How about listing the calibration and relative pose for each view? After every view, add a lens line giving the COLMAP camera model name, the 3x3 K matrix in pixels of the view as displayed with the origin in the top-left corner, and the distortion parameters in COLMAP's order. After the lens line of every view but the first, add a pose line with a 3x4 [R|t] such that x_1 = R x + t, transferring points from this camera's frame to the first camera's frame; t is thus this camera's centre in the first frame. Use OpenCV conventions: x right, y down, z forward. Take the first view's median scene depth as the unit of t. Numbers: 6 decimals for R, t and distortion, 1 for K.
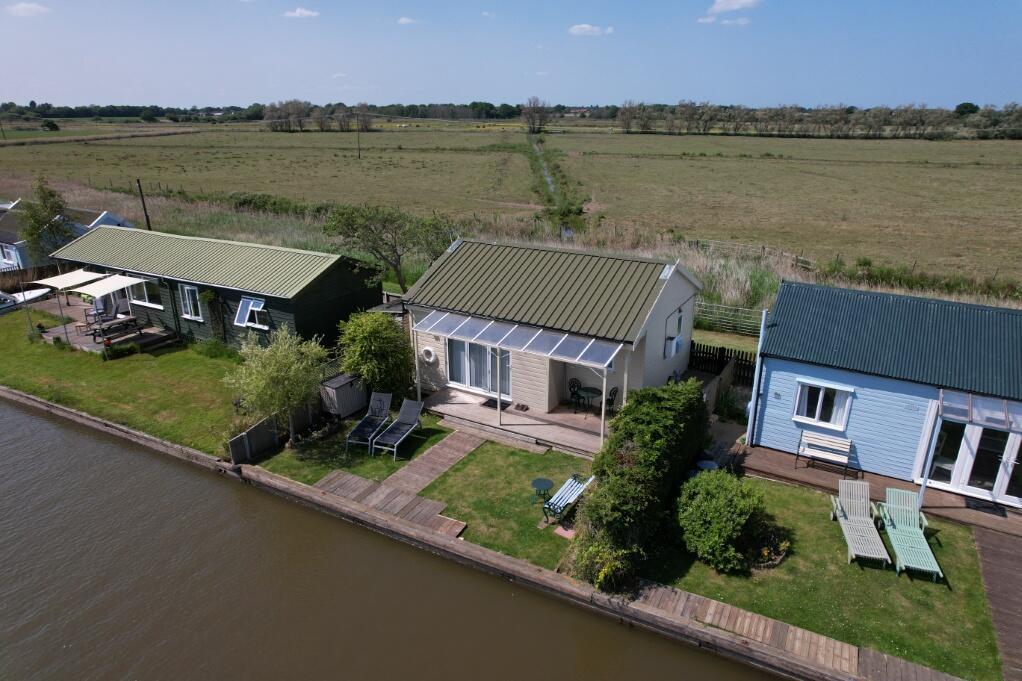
lens RADIAL K [[659.0, 0, 516.1], [0, 659.0, 341.8], [0, 0, 1]] dist [-0.068520, 0.065821]
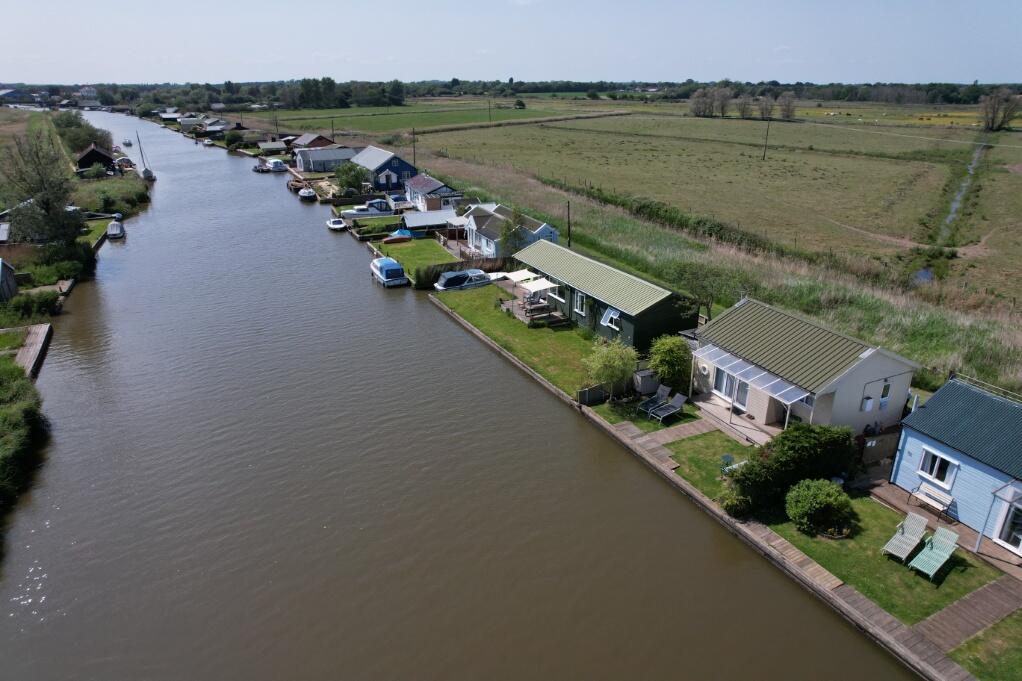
lens RADIAL K [[659.0, 0, 516.1], [0, 659.0, 341.8], [0, 0, 1]] dist [-0.068520, 0.065821]
pose [[0.823687, 0.211626, -0.526074, 0.310186], [-0.193454, 0.976962, 0.090110, -0.100360], [0.533024, 0.027549, 0.845651, -0.579178]]
